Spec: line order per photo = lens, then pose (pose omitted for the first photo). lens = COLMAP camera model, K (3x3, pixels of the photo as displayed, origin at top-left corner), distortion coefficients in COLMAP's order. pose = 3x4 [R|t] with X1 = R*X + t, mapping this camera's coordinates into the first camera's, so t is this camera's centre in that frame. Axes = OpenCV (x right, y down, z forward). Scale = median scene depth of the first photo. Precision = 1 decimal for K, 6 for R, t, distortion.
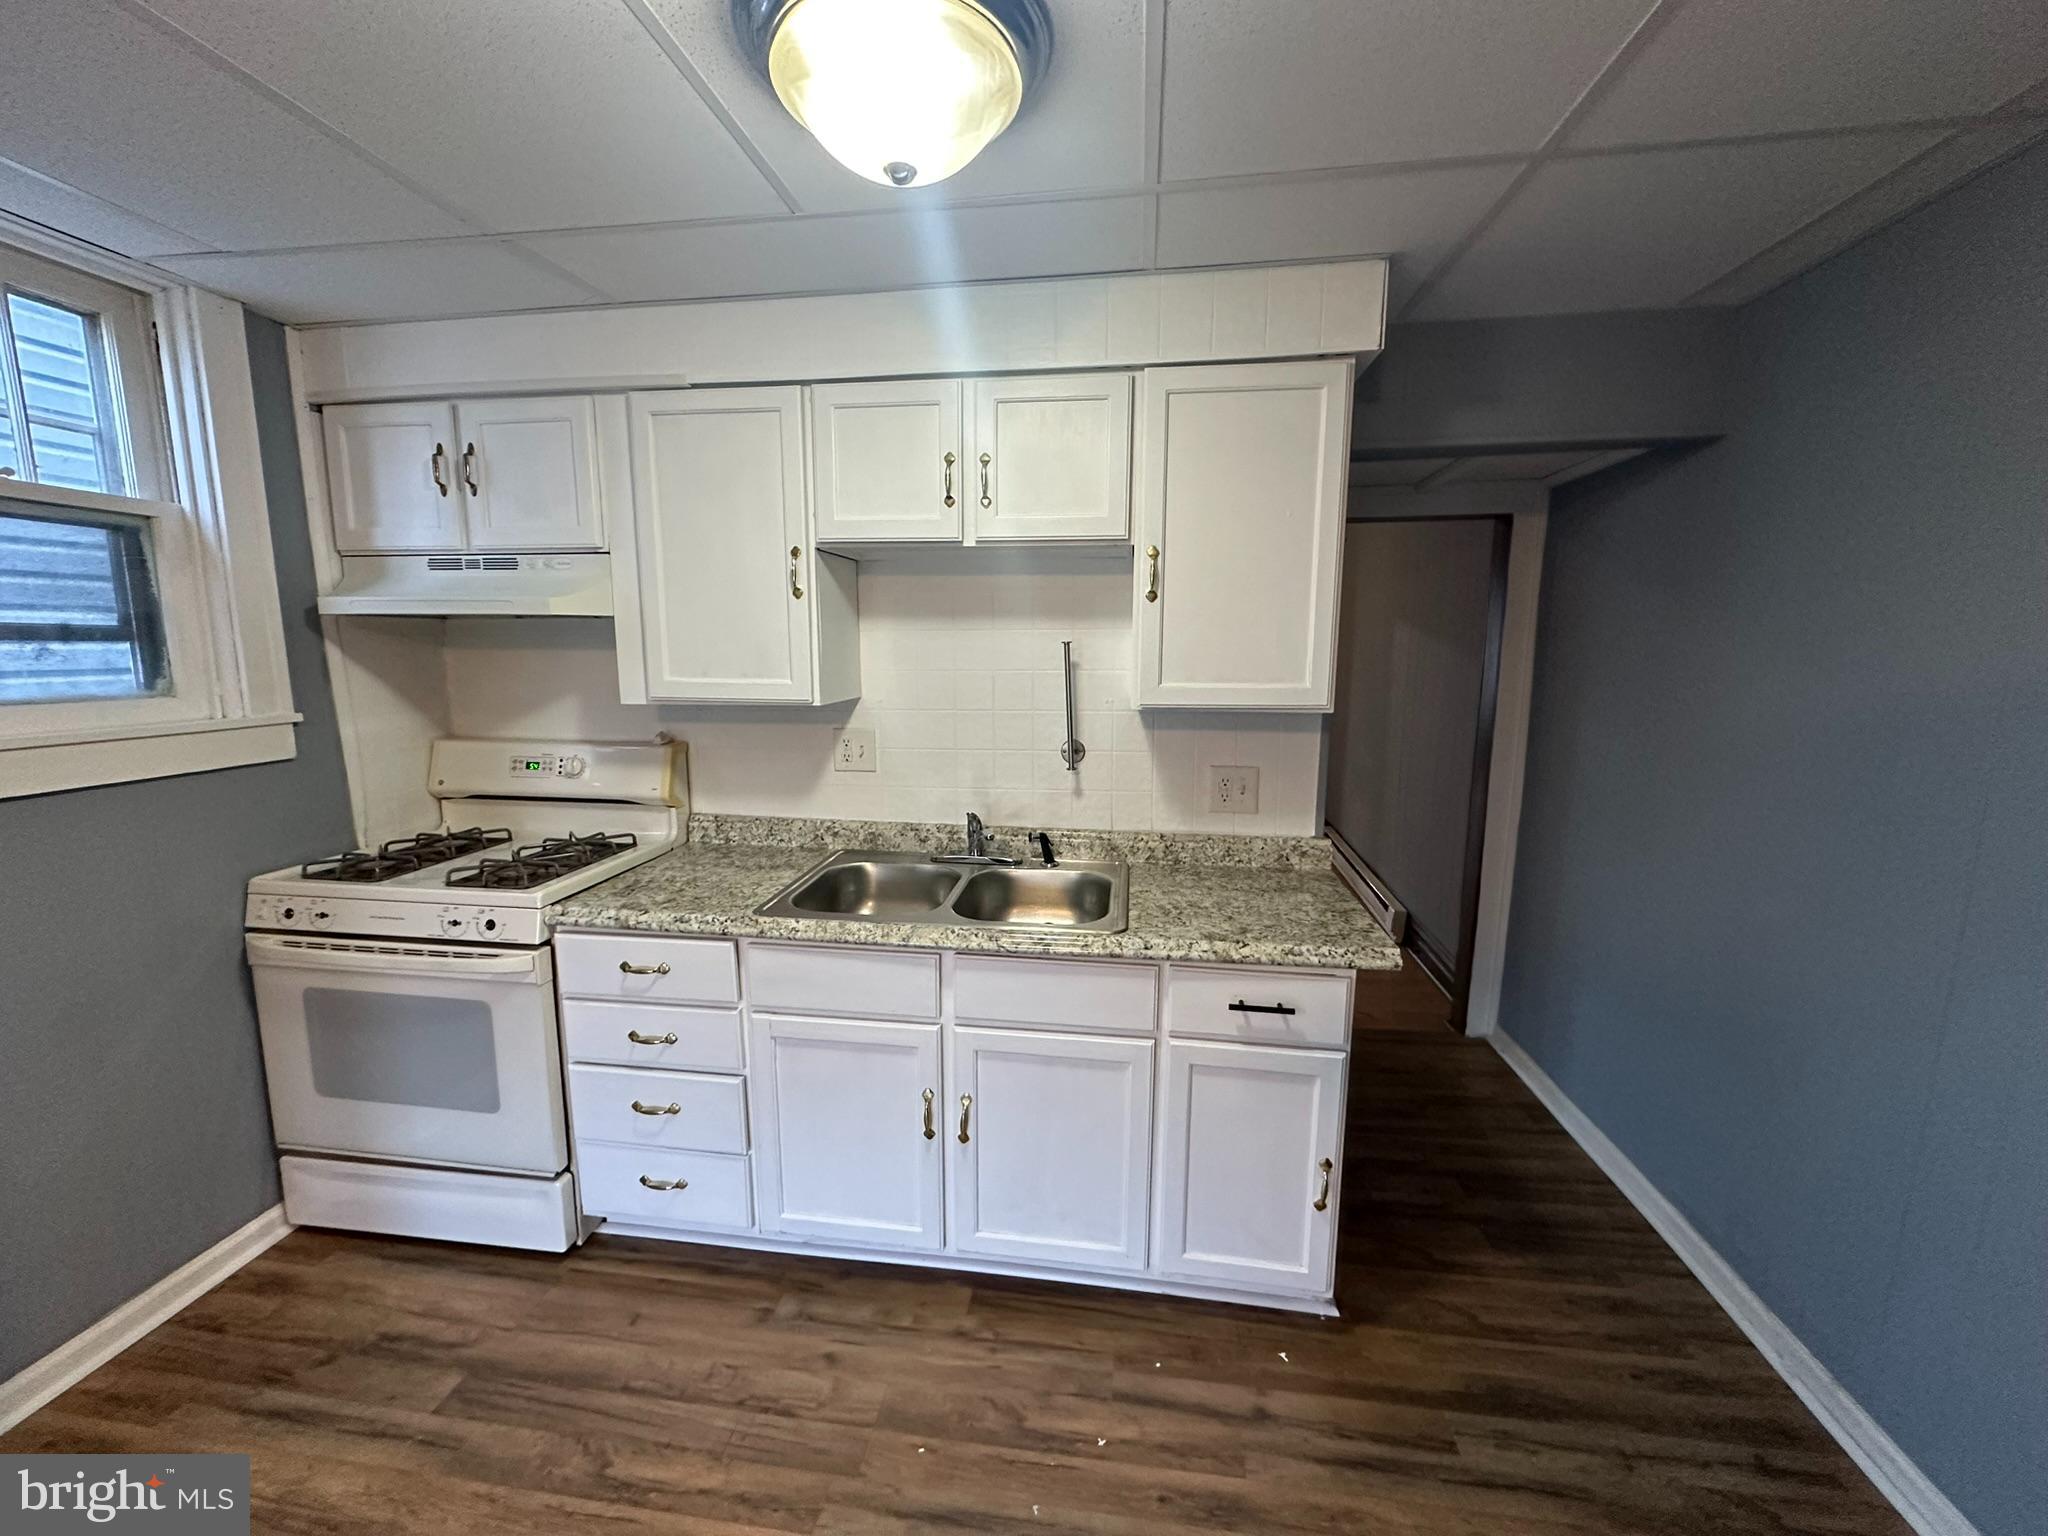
lens RADIAL K [[818.1, 0, 1020.4], [0, 818.1, 766.5], [0, 0, 1]] dist [-0.003704, 0.000401]
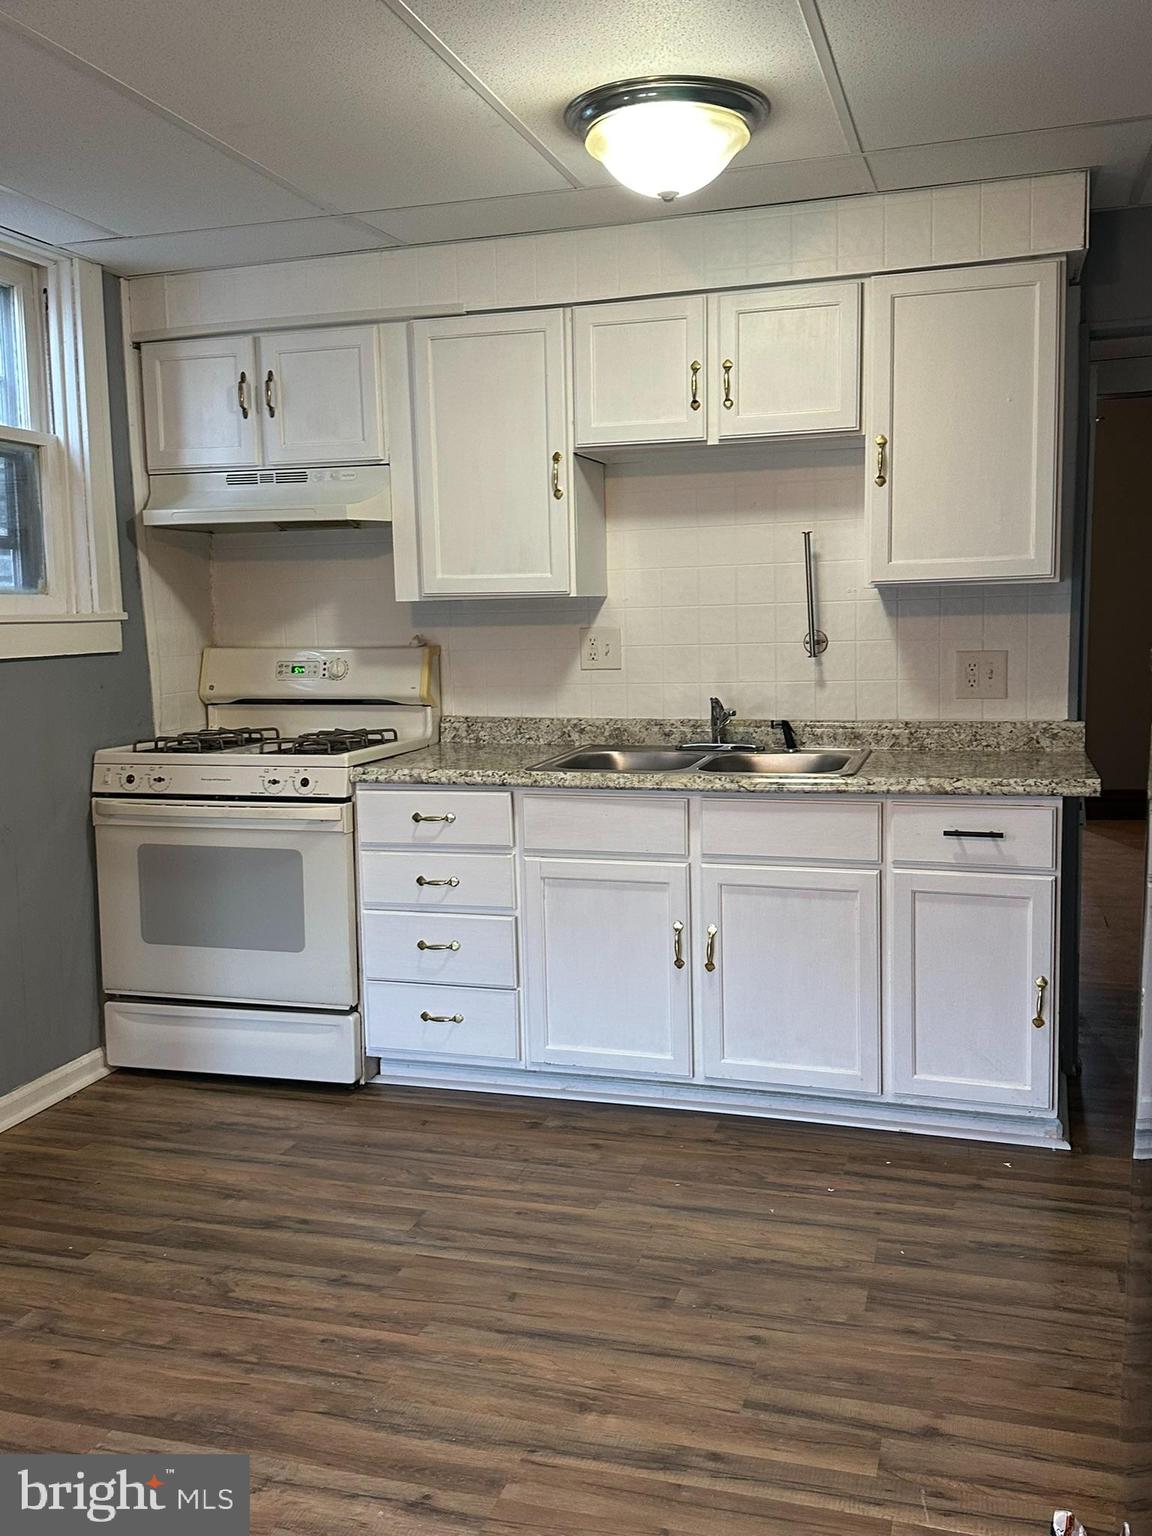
lens RADIAL K [[1355.1, 0, 577.1], [0, 1355.1, 761.2], [0, 0, 1]] dist [0.209621, -0.508179]
pose [[0.987483, -0.006903, -0.157573, 0.045276], [0.000497, 0.999173, -0.040659, 0.233946], [0.157724, 0.040071, 0.986670, -0.840851]]
